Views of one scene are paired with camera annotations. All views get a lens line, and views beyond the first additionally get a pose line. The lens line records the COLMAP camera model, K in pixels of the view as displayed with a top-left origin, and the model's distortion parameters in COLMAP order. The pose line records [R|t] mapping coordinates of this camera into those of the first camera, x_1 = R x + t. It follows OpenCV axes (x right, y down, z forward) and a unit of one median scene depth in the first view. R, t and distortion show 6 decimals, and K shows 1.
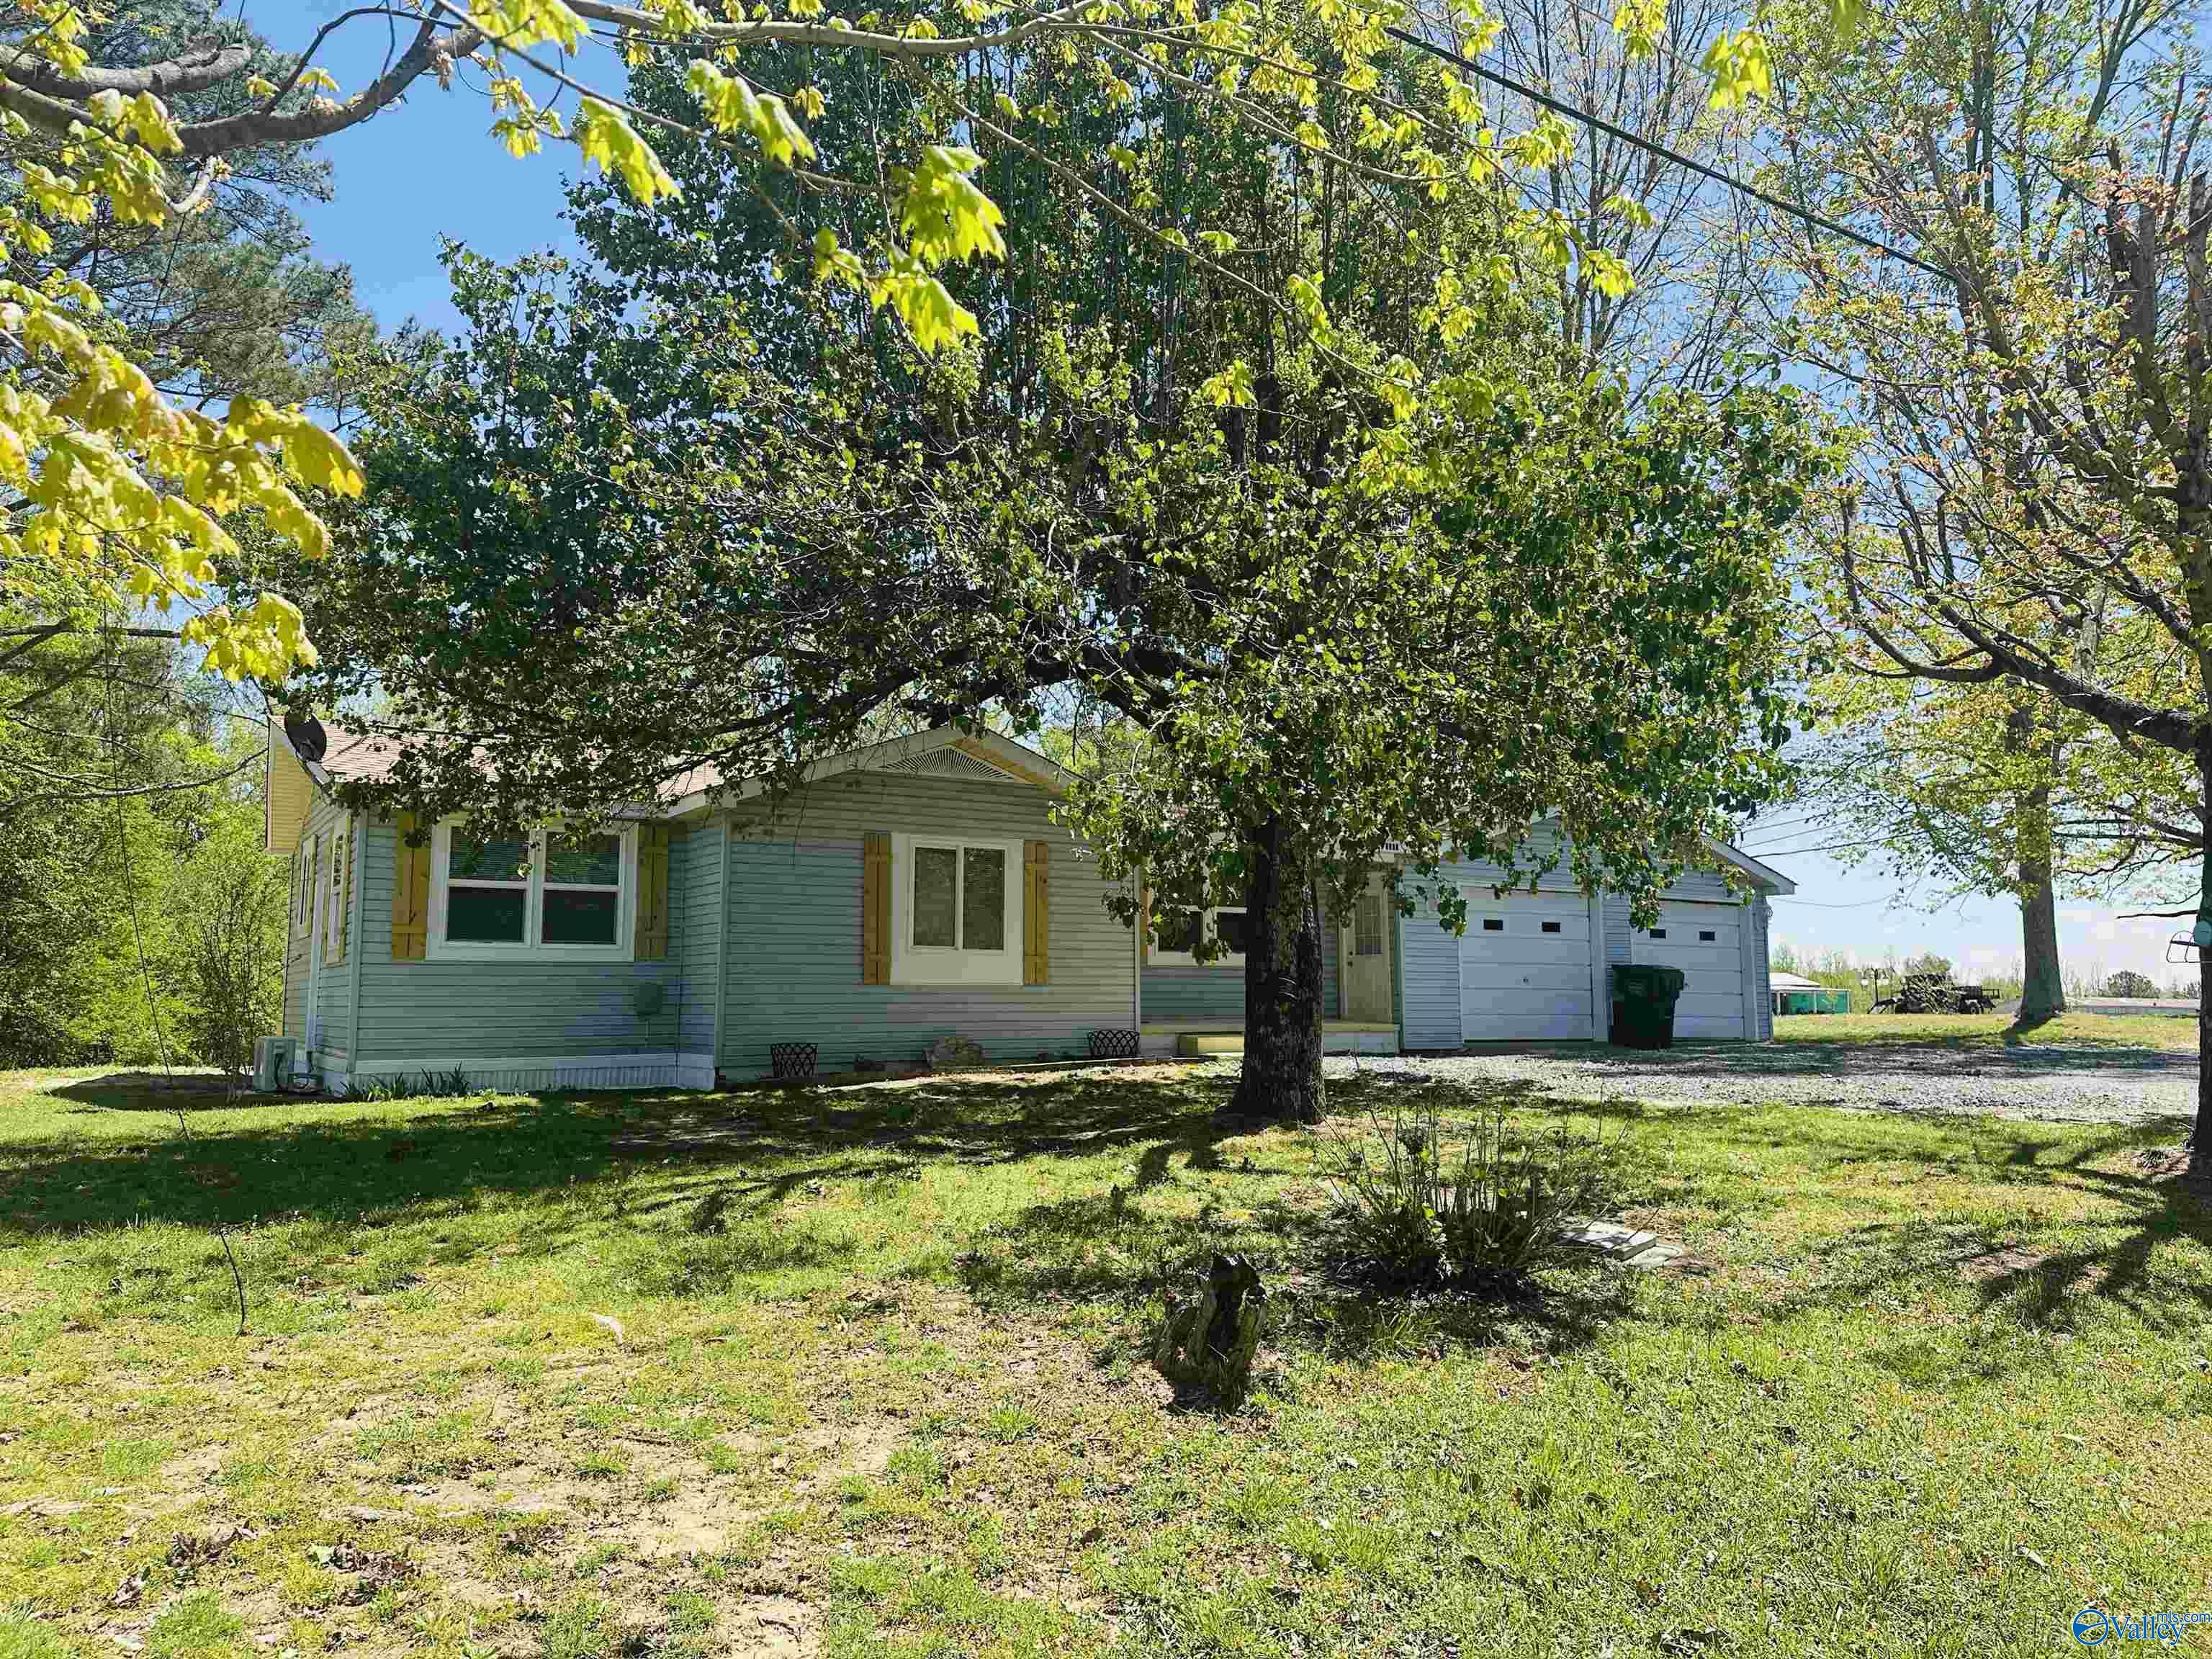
lens RADIAL K [[1560.5, 0, 1106.0], [0, 1560.5, 829.5], [0, 0, 1]] dist [0.092917, -0.107256]
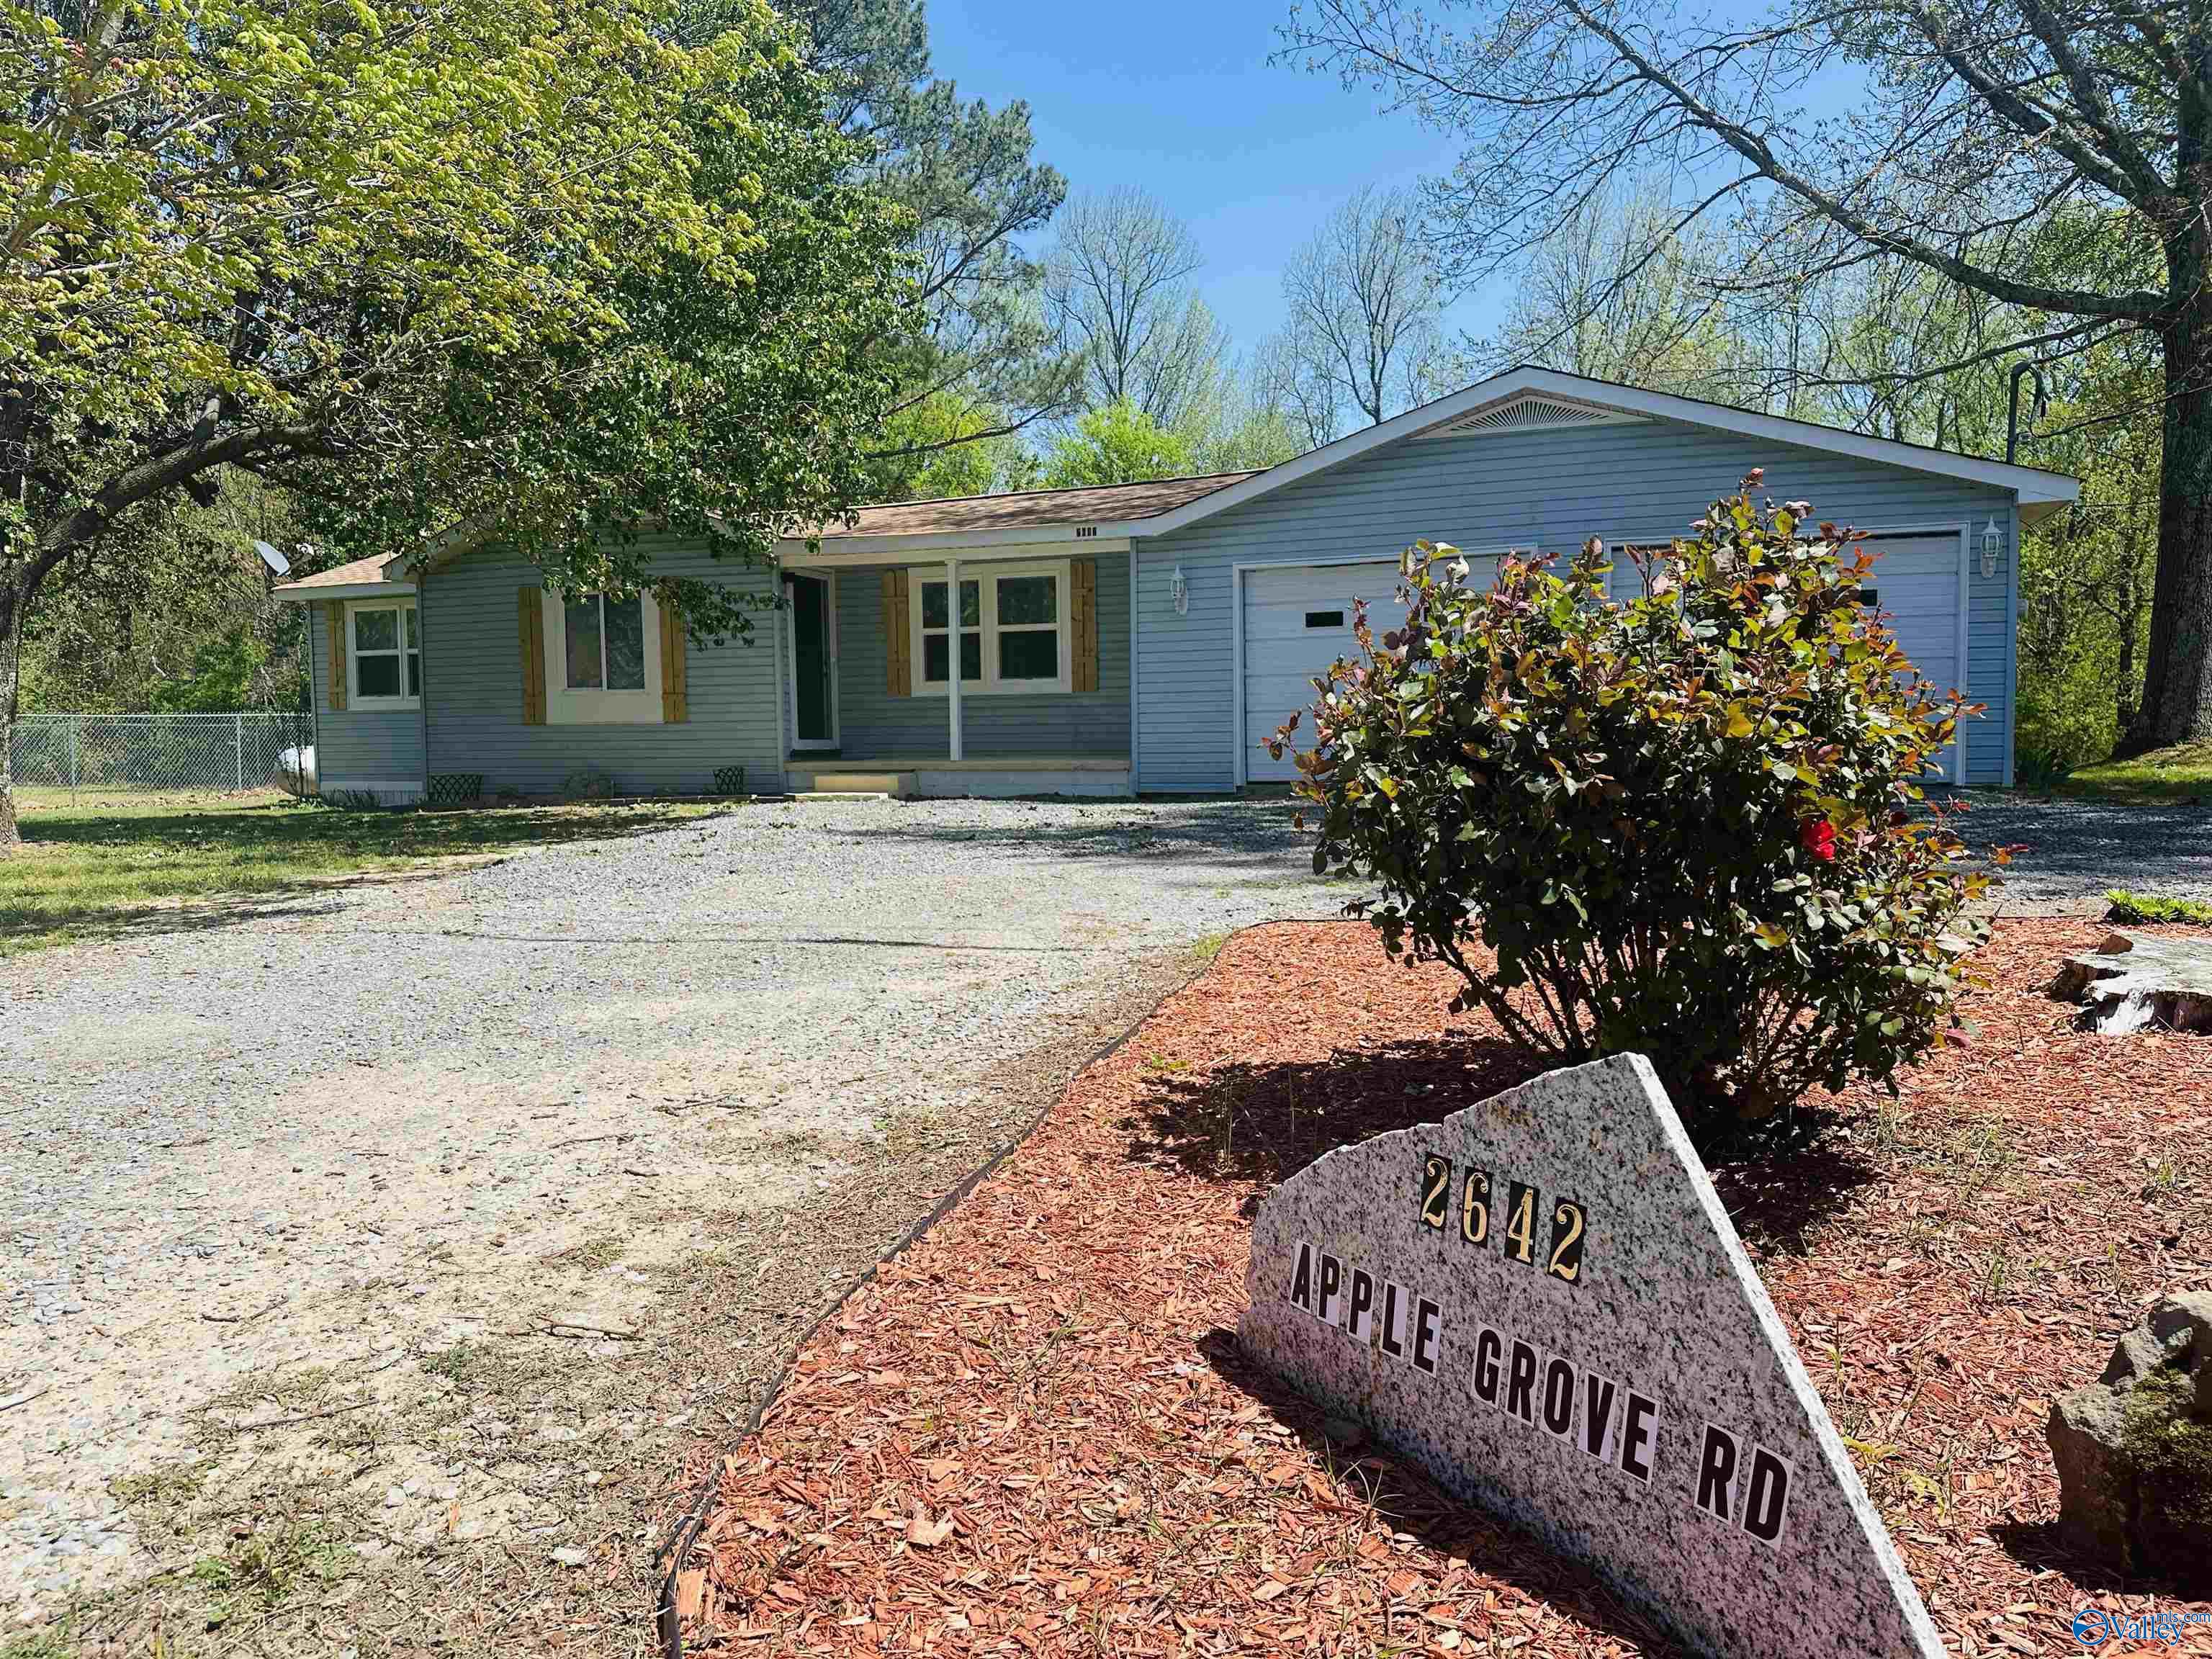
lens RADIAL K [[1560.5, 0, 1106.0], [0, 1560.5, 829.5], [0, 0, 1]] dist [0.092917, -0.107256]
pose [[0.566172, 0.045787, -0.823014, 0.972394], [0.105423, 0.986234, 0.127391, 0.068331], [0.817518, -0.158890, 0.553551, 0.659854]]
